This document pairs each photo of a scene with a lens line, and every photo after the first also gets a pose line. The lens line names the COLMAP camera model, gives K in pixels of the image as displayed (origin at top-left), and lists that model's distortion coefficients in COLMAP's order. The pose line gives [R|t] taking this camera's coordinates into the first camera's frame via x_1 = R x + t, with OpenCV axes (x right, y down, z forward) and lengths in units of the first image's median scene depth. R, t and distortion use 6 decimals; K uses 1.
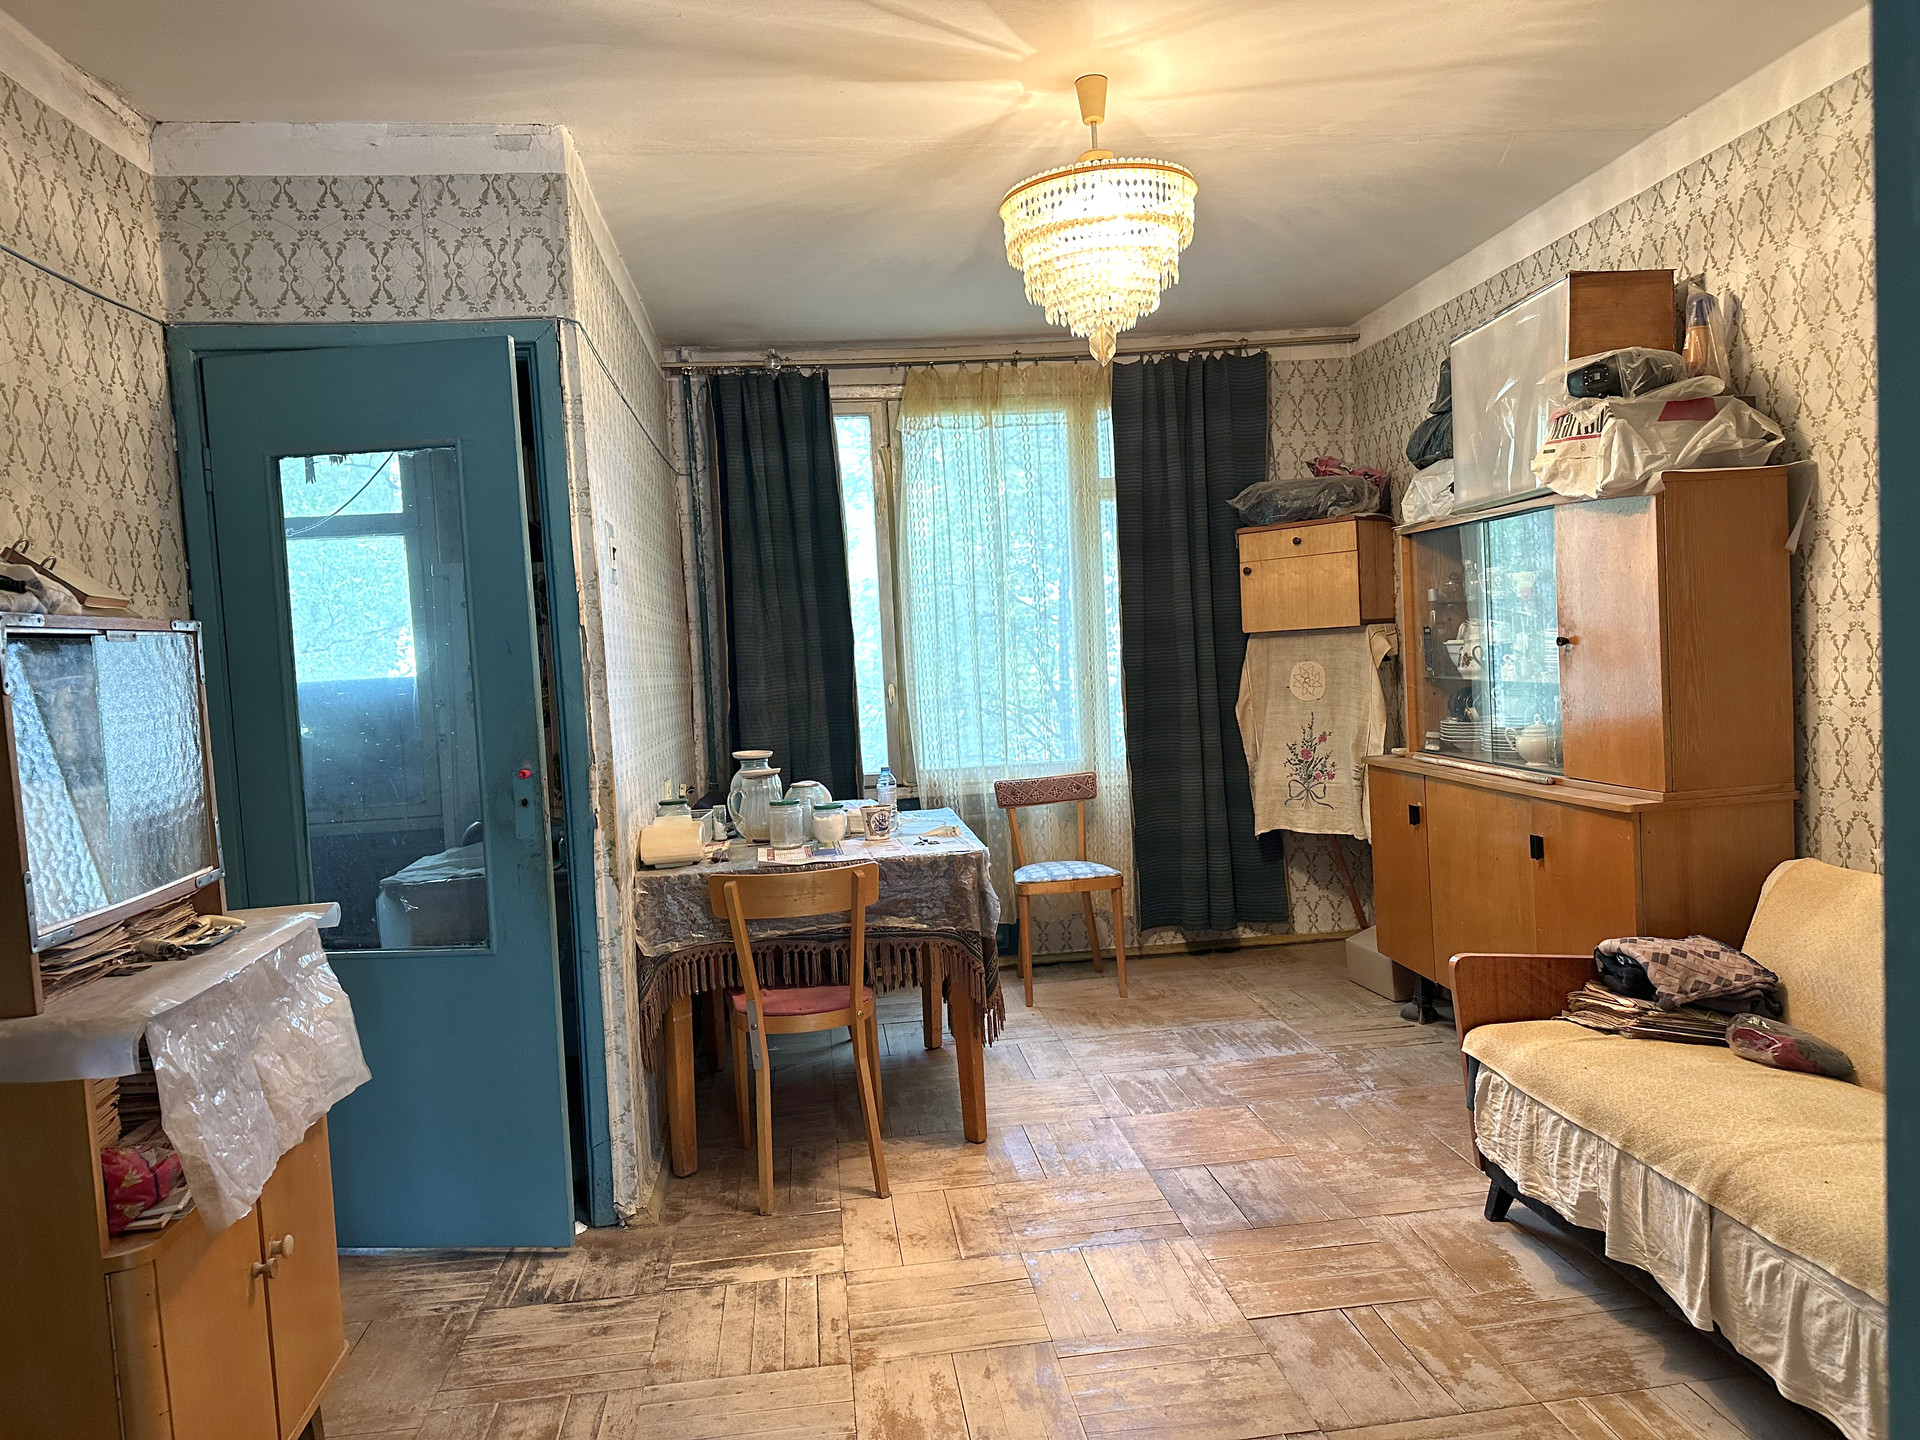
lens RADIAL K [[1342.7, 0, 968.6], [0, 1342.7, 717.0], [0, 0, 1]] dist [0.069138, -0.083176]
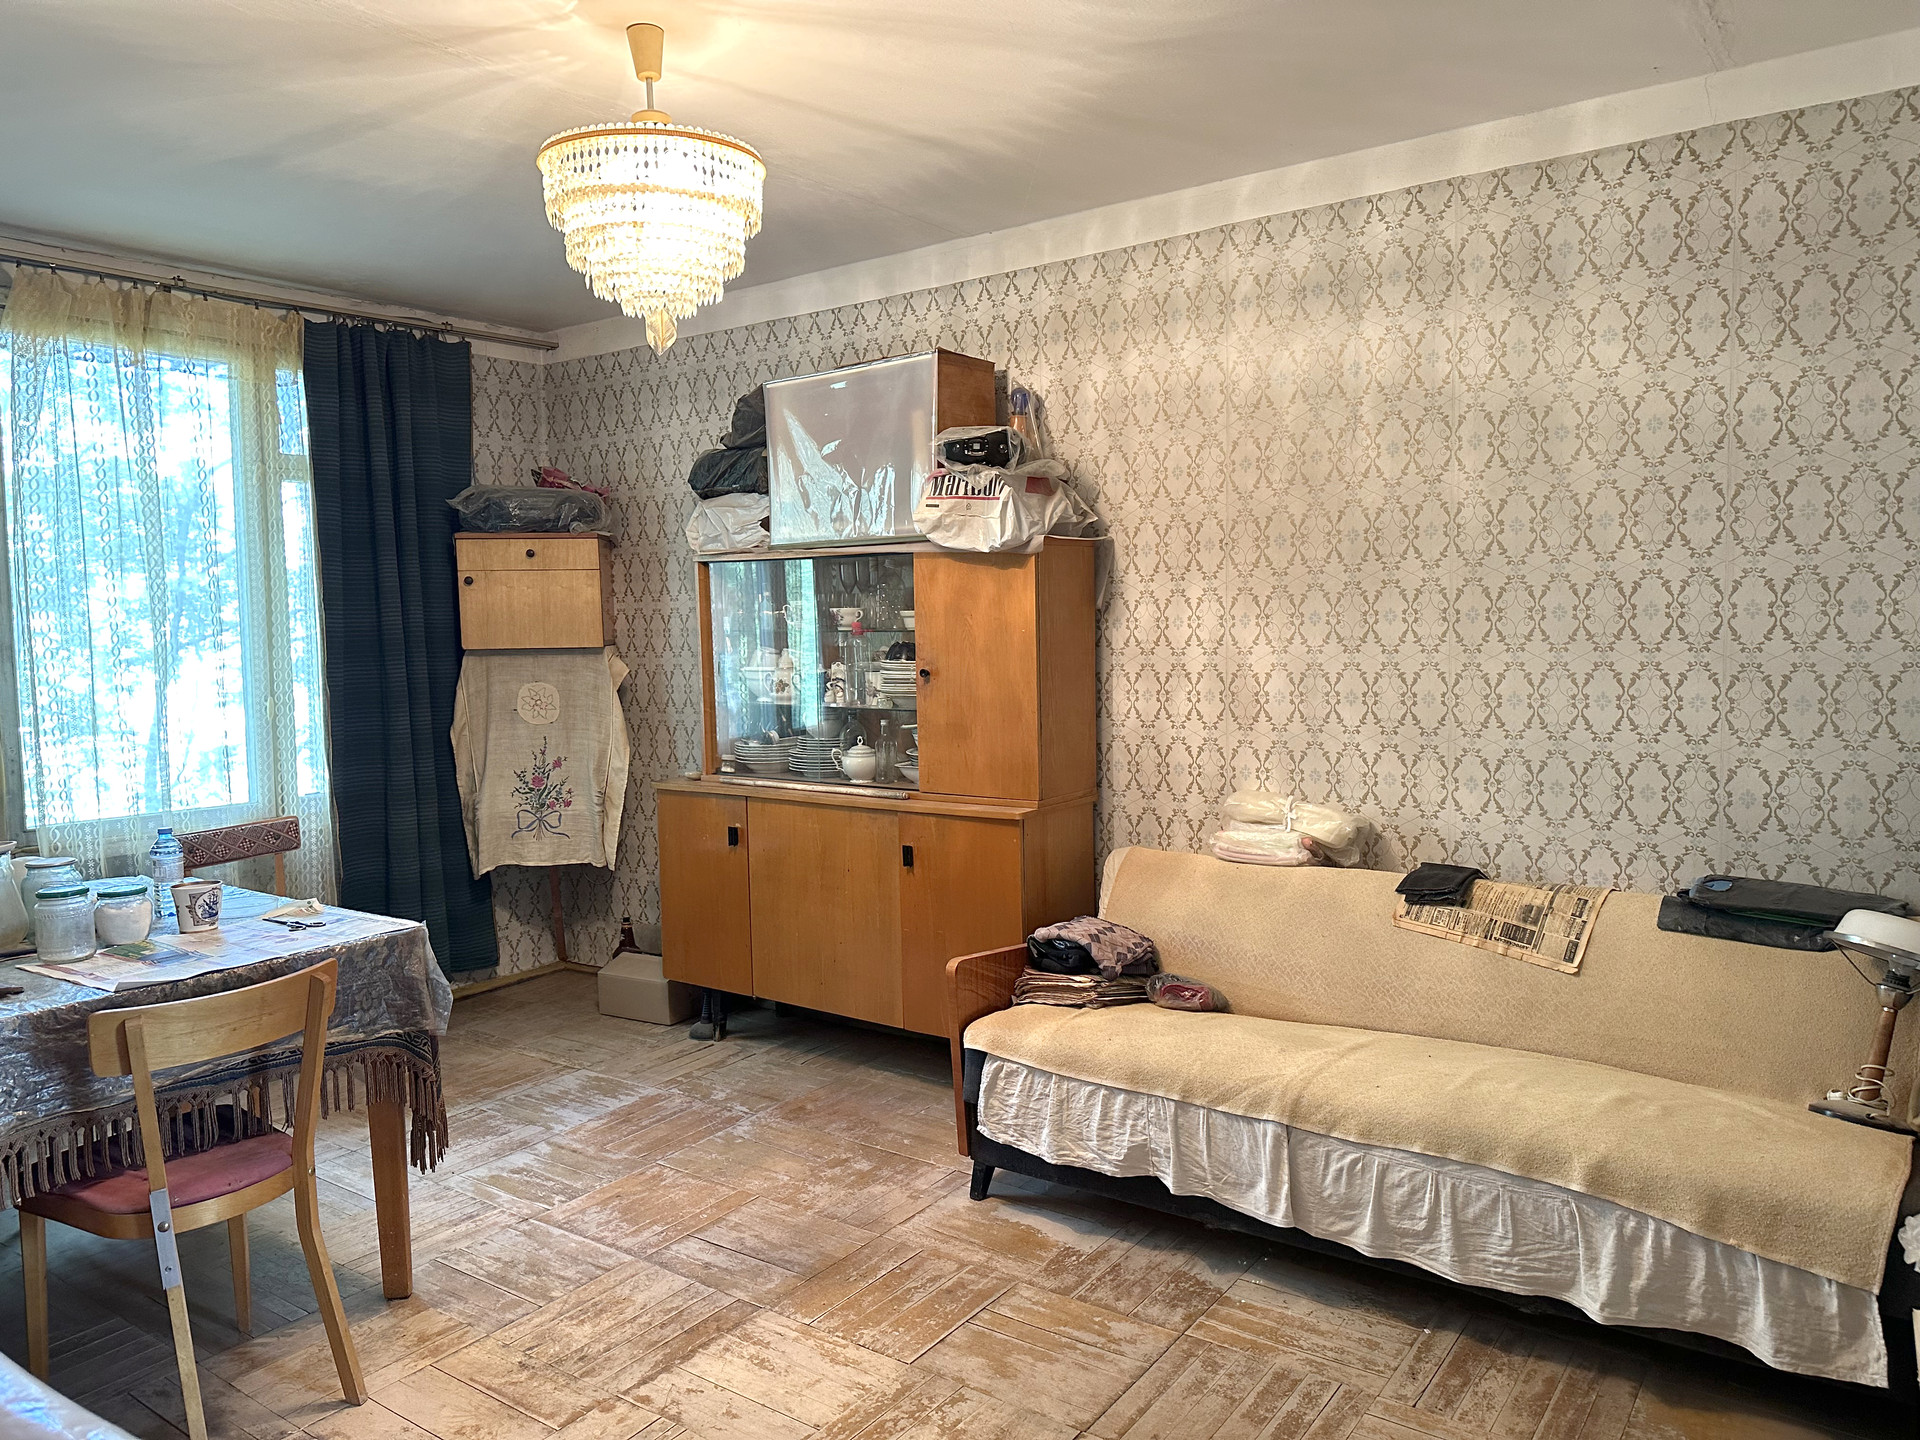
lens RADIAL K [[1342.7, 0, 949.0], [0, 1342.7, 714.4], [0, 0, 1]] dist [0.069138, -0.083176]
pose [[0.672575, -0.008295, 0.739983, -0.413872], [0.016436, 0.999858, -0.003731, -0.018125], [-0.739847, 0.014672, 0.672615, 0.259255]]
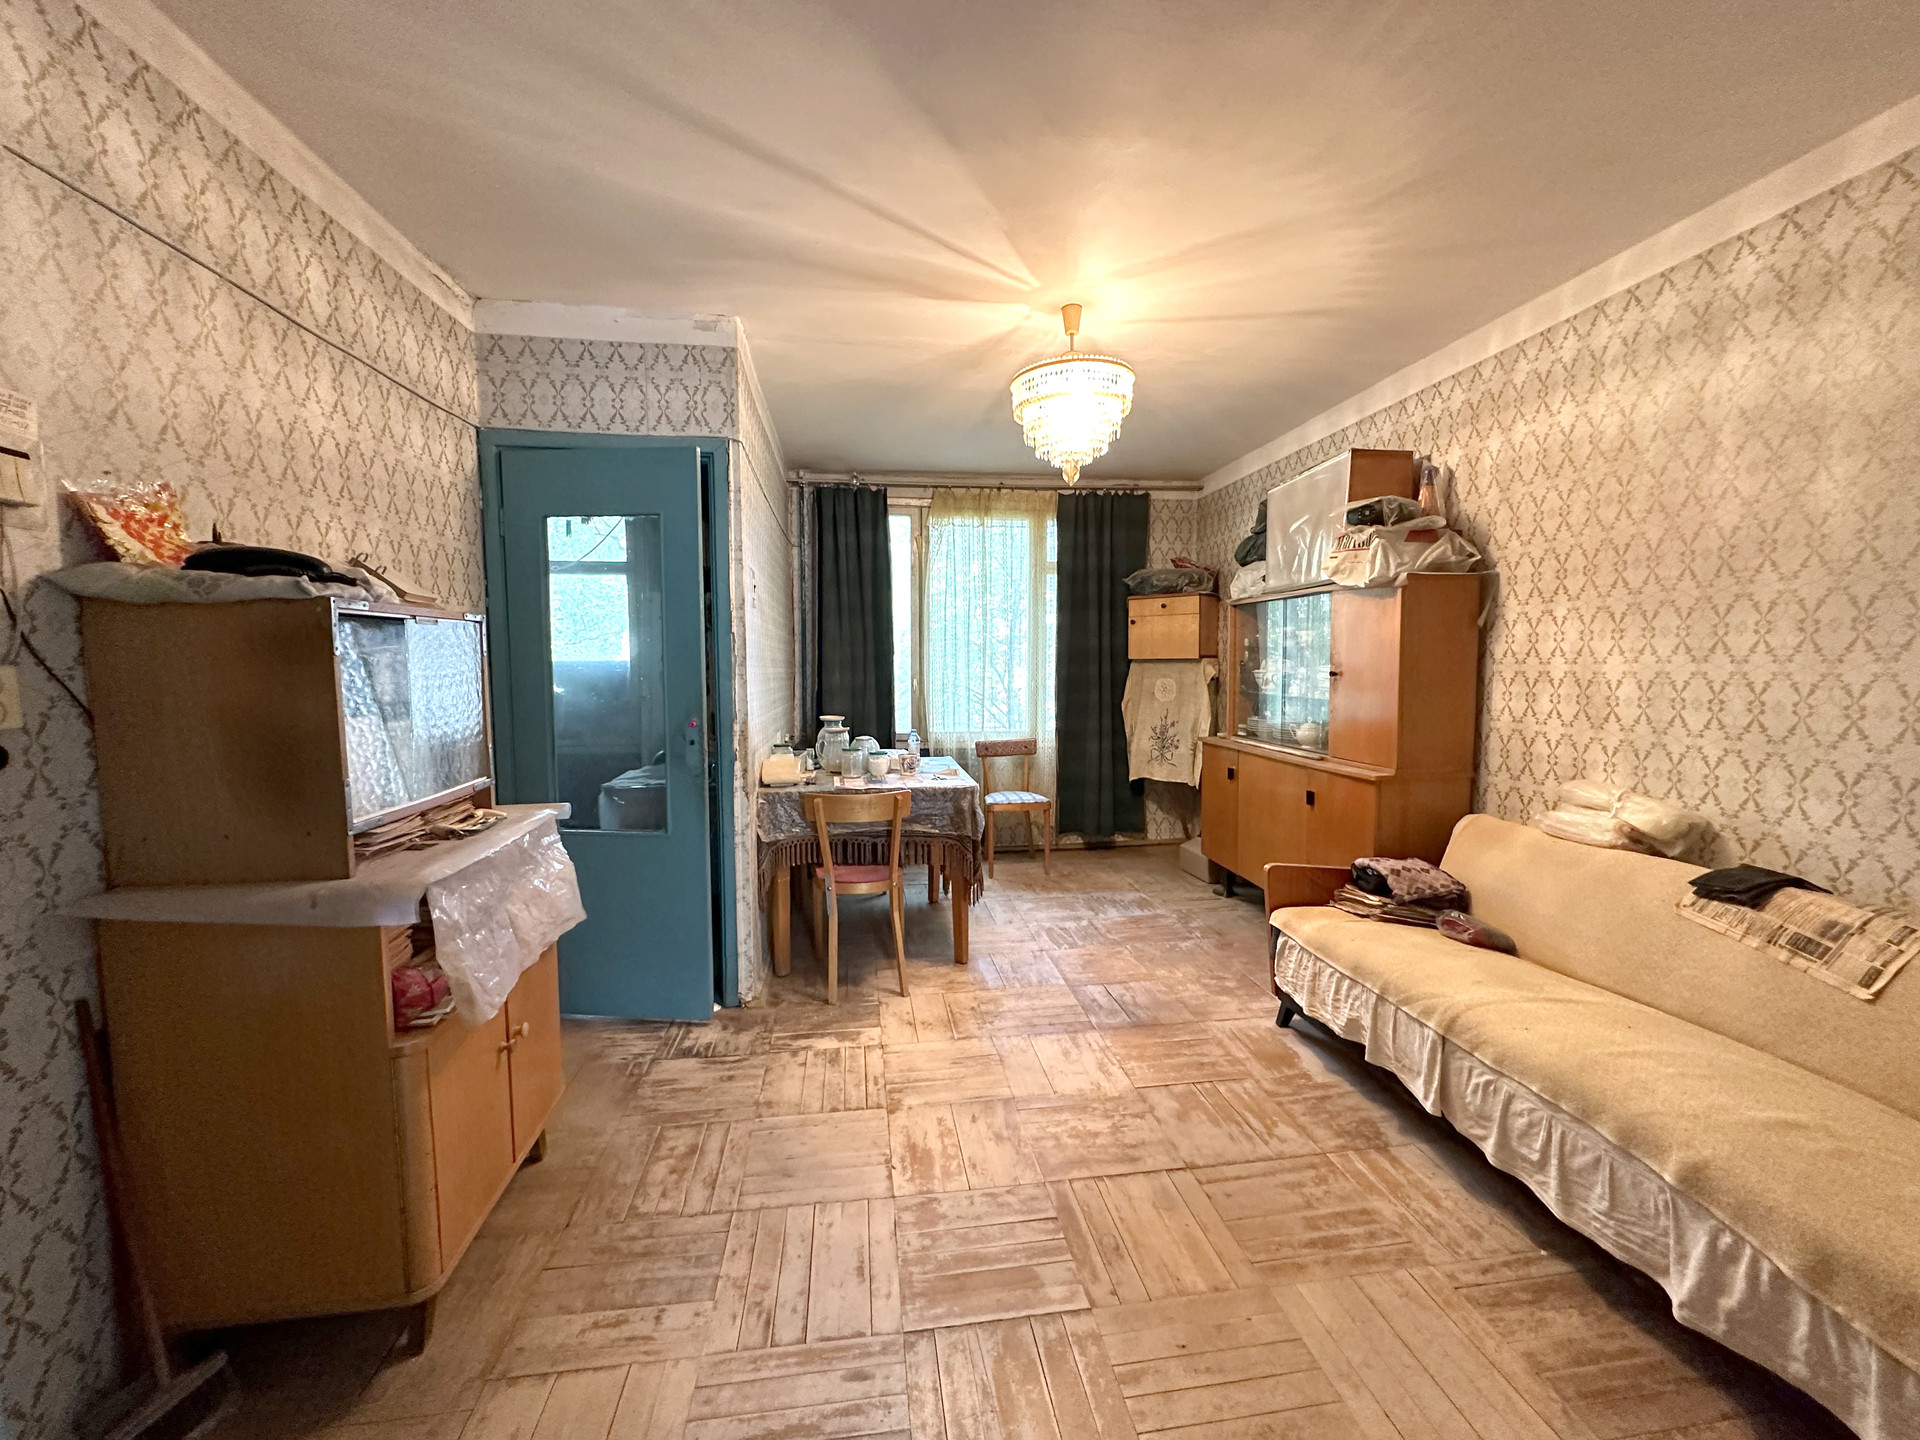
lens RADIAL K [[764.9, 0, 963.6], [0, 764.9, 710.9], [0, 0, 1]] dist [-0.004064, 0.000992]
pose [[0.998485, 0.049230, 0.024580, -0.033438], [-0.049555, 0.998690, 0.012787, -0.000518], [-0.023919, -0.013986, 0.999616, 0.094418]]
